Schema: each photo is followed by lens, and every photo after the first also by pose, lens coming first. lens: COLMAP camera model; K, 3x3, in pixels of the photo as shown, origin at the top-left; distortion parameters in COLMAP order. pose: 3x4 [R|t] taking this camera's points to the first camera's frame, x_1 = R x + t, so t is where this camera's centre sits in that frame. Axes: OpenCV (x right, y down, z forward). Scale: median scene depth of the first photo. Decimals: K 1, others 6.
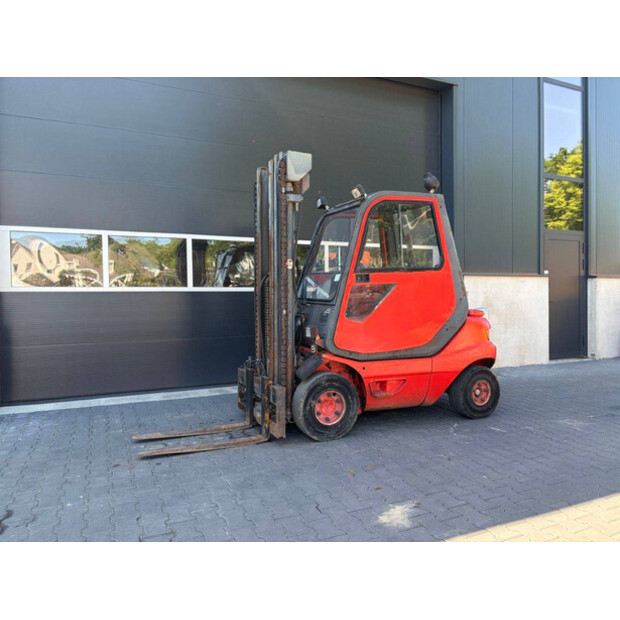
lens RADIAL K [[466.8, 0, 311.6], [0, 466.8, 308.1], [0, 0, 1]] dist [0.063641, -0.077235]
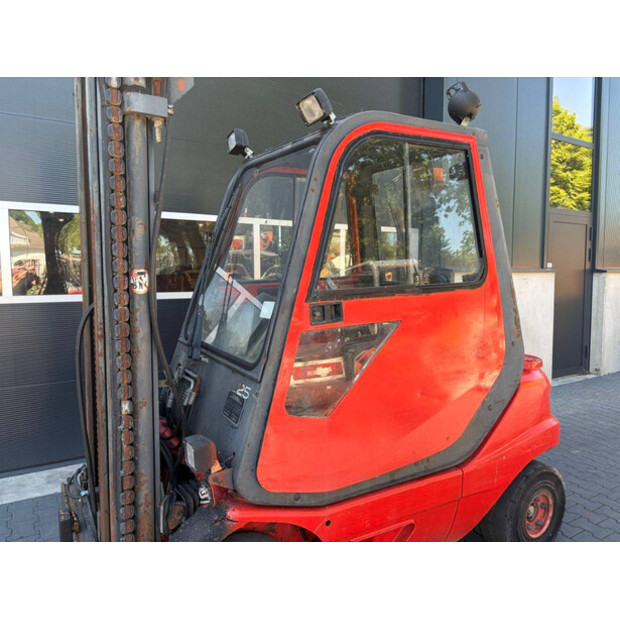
lens RADIAL K [[466.8, 0, 311.6], [0, 466.8, 308.1], [0, 0, 1]] dist [0.063641, -0.077235]
pose [[0.992076, -0.002405, 0.125620, 0.041243], [-0.004187, 0.998629, 0.052185, -0.087700], [-0.125573, -0.052297, 0.990705, 0.561831]]
